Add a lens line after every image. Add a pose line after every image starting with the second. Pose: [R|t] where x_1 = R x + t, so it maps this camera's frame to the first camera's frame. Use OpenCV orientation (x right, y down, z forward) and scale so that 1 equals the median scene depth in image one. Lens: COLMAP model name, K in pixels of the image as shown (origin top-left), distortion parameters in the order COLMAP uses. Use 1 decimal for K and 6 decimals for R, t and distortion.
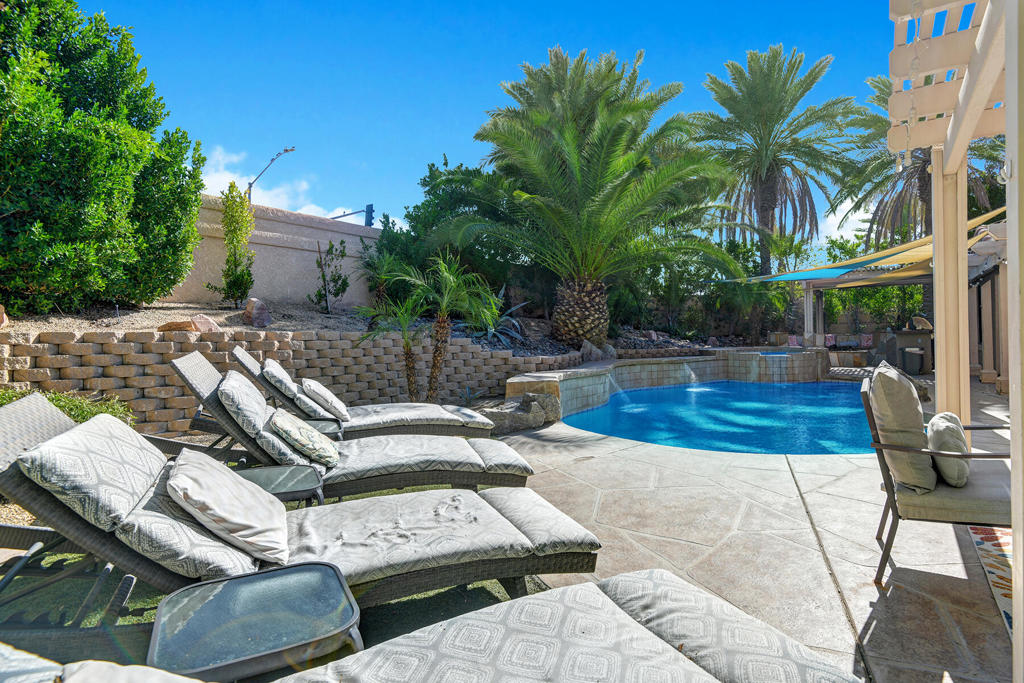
lens RADIAL K [[476.9, 0, 535.3], [0, 476.9, 332.6], [0, 0, 1]] dist [-0.017548, -0.011584]
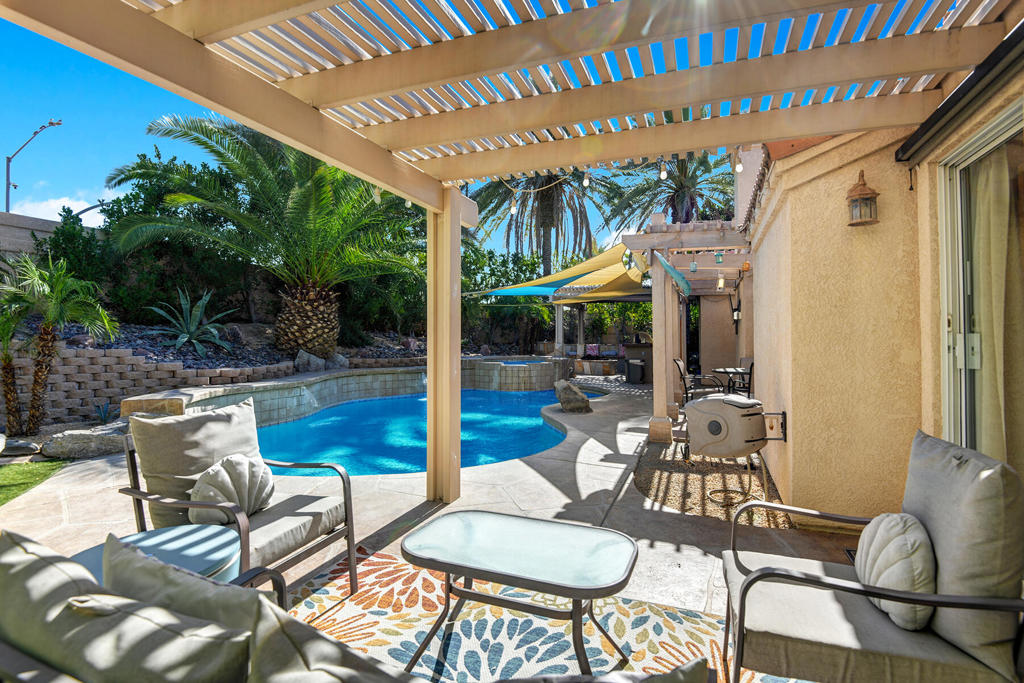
lens RADIAL K [[476.9, 0, 477.7], [0, 476.9, 343.7], [0, 0, 1]] dist [-0.017548, -0.011584]
pose [[0.979514, 0.015111, 0.200806, 0.246152], [-0.019022, 0.999665, 0.017560, -0.019862], [-0.200474, -0.021020, 0.979474, -0.021165]]
